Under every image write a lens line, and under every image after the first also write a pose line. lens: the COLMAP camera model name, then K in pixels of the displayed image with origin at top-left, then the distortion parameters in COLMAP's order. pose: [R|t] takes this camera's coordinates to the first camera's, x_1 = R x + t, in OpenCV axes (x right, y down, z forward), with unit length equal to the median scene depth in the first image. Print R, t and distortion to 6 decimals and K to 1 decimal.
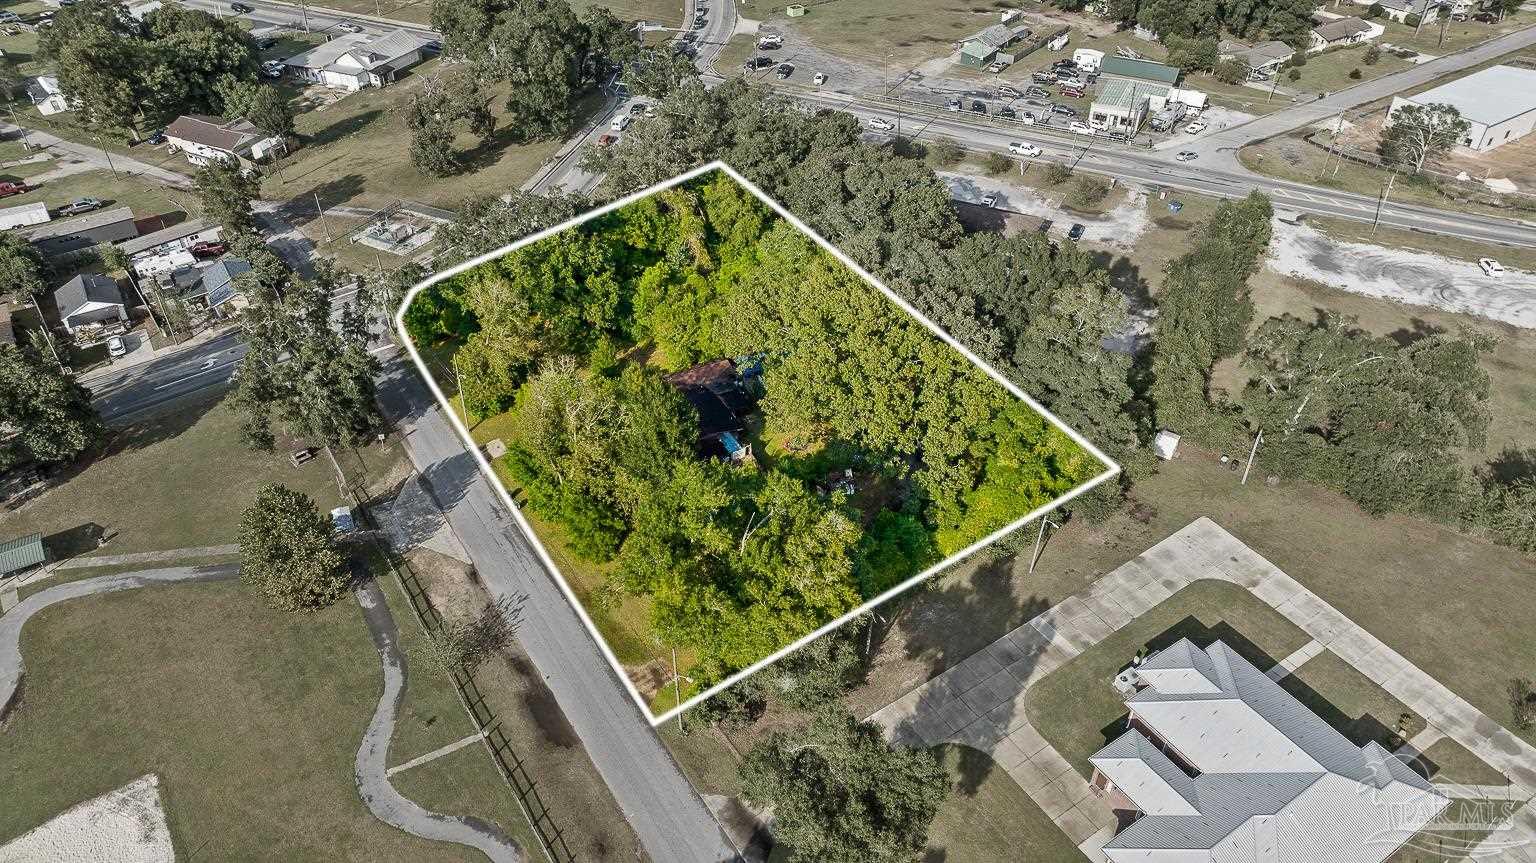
lens RADIAL K [[1081.7, 0, 768.0], [0, 1081.7, 431.5], [0, 0, 1]] dist [-0.023314, 0.010532]
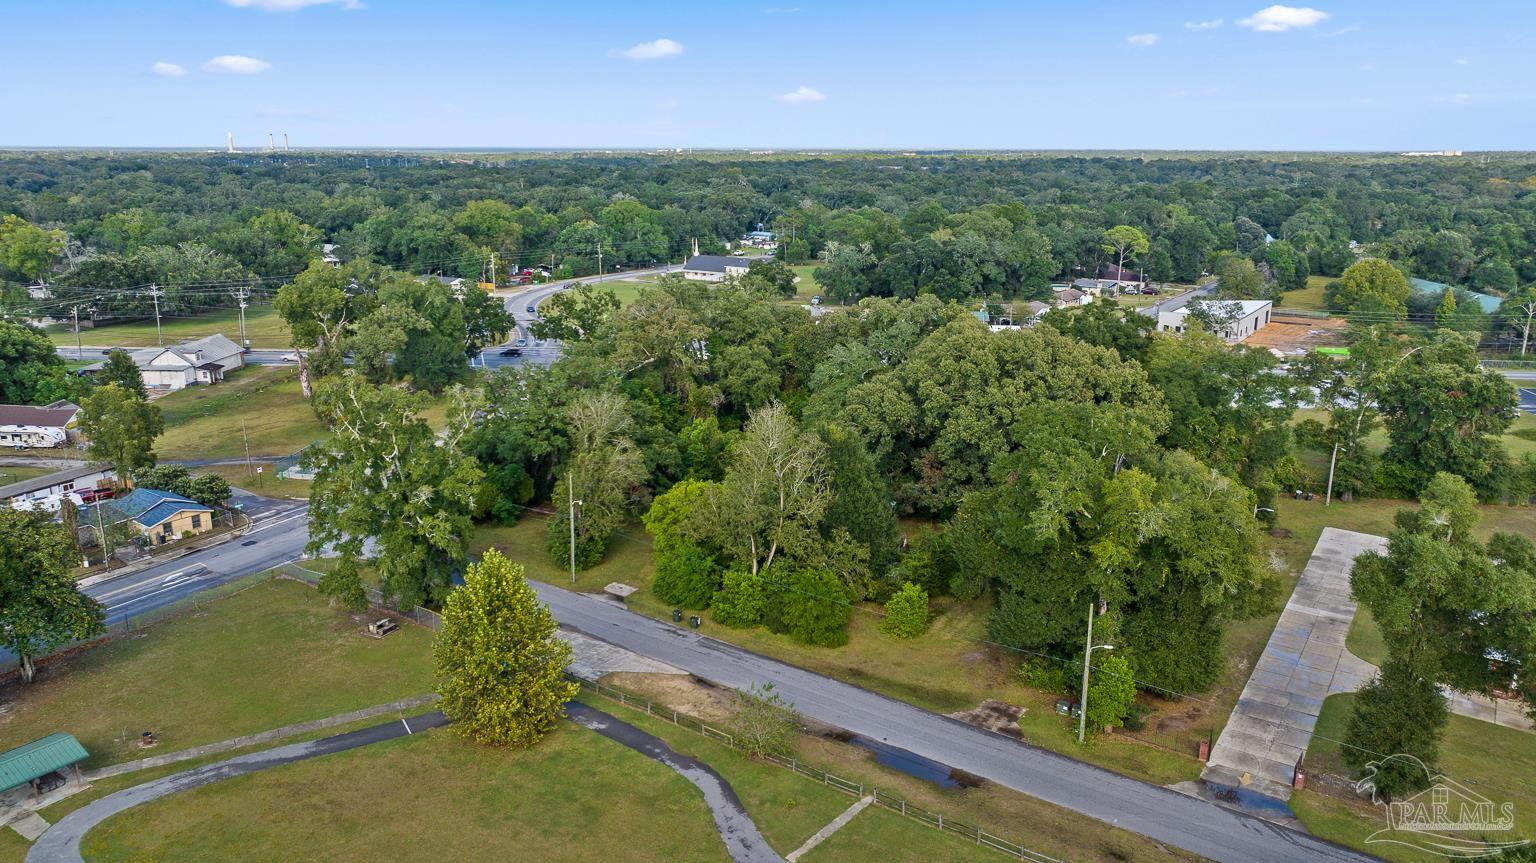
lens RADIAL K [[1081.7, 0, 768.0], [0, 1081.7, 431.5], [0, 0, 1]] dist [-0.023314, 0.010532]
pose [[0.929939, -0.091317, 0.356194, -0.491621], [0.224913, 0.907598, -0.354514, 0.257634], [-0.290908, 0.409789, 0.864549, 0.230437]]
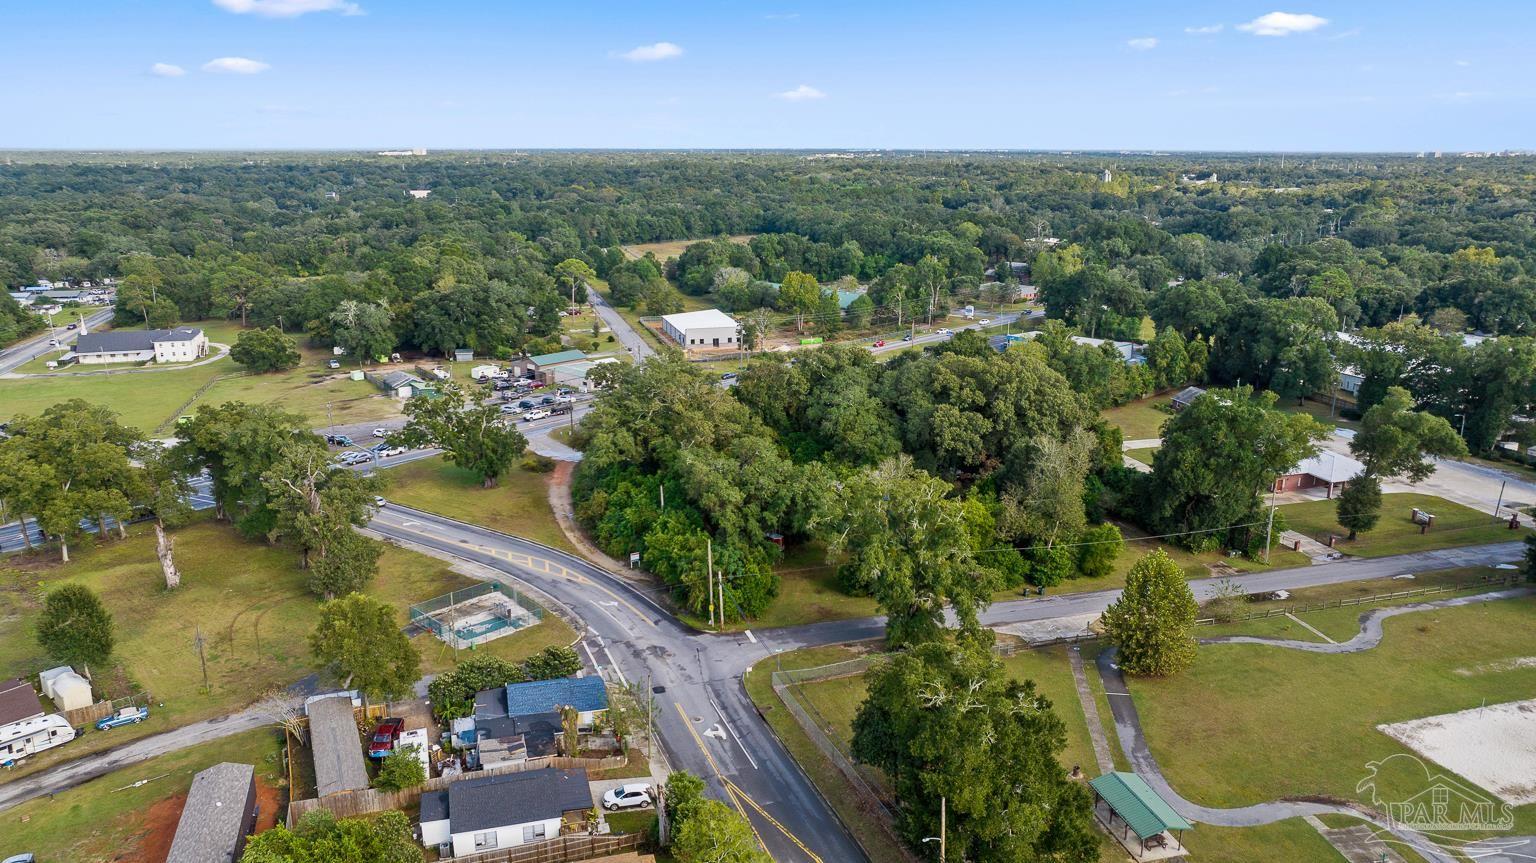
lens RADIAL K [[1081.7, 0, 768.0], [0, 1081.7, 431.5], [0, 0, 1]] dist [-0.023314, 0.010532]
pose [[0.300631, -0.244702, 0.921815, -1.453507], [0.588513, 0.808172, 0.022603, -0.289514], [-0.750516, 0.535705, 0.386971, 0.720792]]
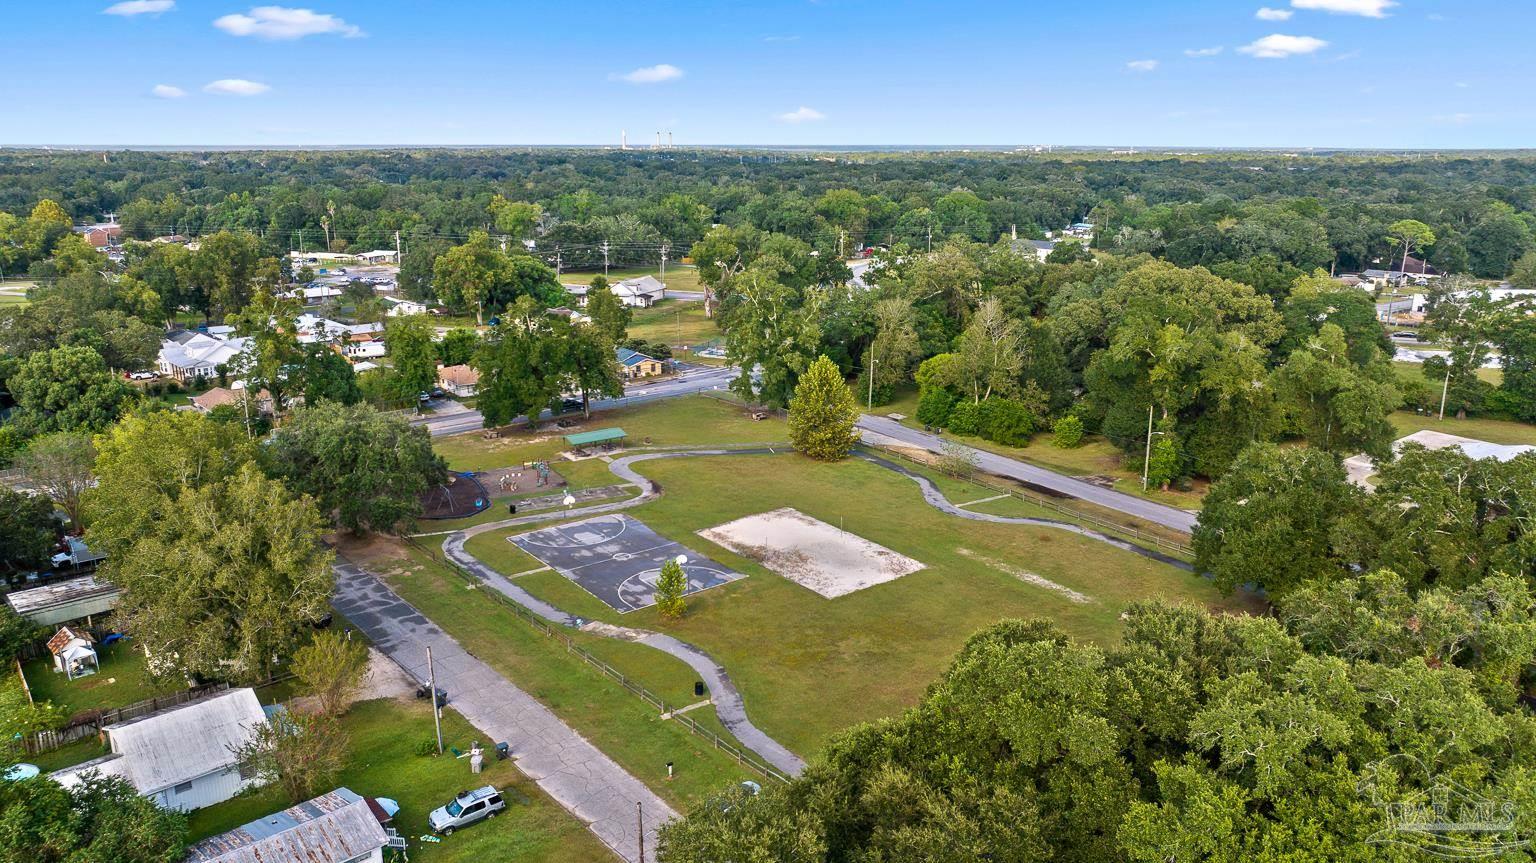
lens RADIAL K [[1081.3, 0, 768.0], [0, 1081.3, 431.5], [0, 0, 1]] dist [-0.010055, -0.001574]
pose [[0.998394, -0.011155, 0.055547, -0.557486], [0.032179, 0.918591, -0.393898, 0.640434], [-0.046631, 0.395053, 0.917474, -0.255916]]
